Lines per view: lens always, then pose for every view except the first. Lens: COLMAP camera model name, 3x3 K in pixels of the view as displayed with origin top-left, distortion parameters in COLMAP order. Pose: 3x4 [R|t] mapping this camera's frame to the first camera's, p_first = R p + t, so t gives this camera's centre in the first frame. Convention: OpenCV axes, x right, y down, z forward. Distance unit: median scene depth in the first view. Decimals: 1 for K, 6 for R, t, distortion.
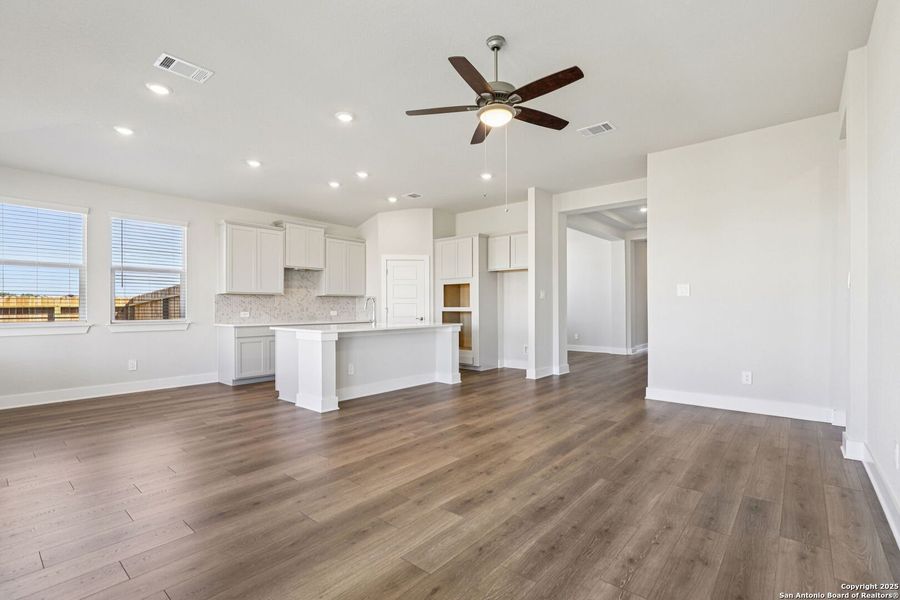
lens RADIAL K [[413.6, 0, 456.6], [0, 413.6, 306.6], [0, 0, 1]] dist [-0.010256, 0.000009]
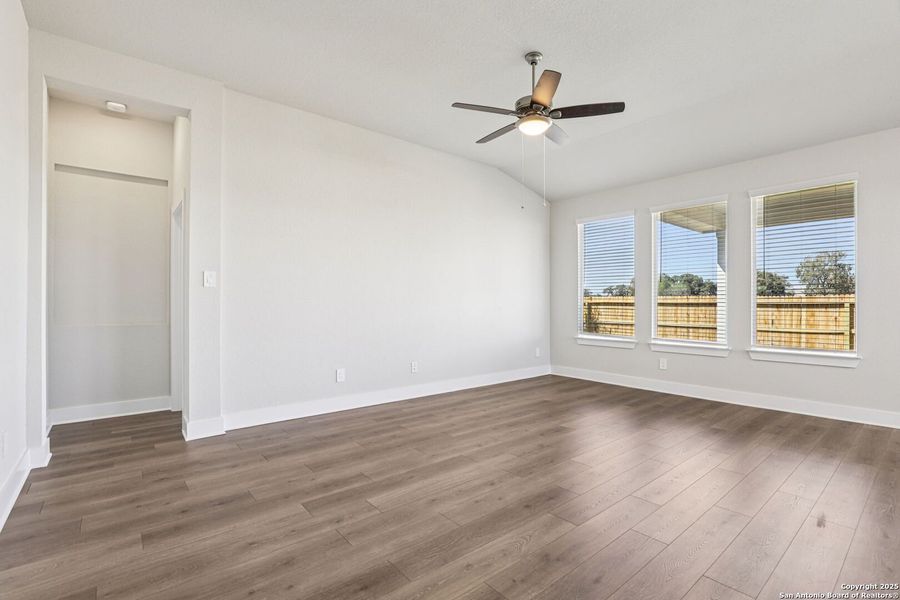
lens RADIAL K [[416.3, 0, 450.9], [0, 416.3, 300.3], [0, 0, 1]] dist [-0.022364, -0.000139]
pose [[-0.983423, 0.002699, 0.181305, 0.063319], [0.001251, 0.999966, -0.008098, 0.001499], [-0.181320, -0.007737, -0.983394, 1.208066]]
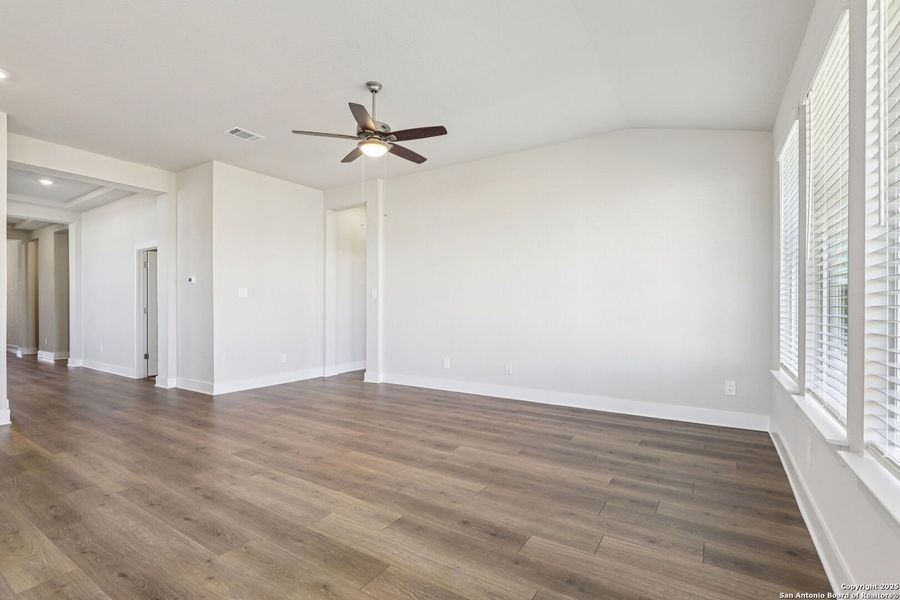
lens RADIAL K [[413.6, 0, 456.6], [0, 413.6, 306.6], [0, 0, 1]] dist [-0.010256, 0.000009]
pose [[-0.131513, 0.000022, 0.991314, -0.646200], [-0.000715, 1.000000, -0.000117, -0.000820], [-0.991314, -0.000724, -0.131513, 0.527374]]
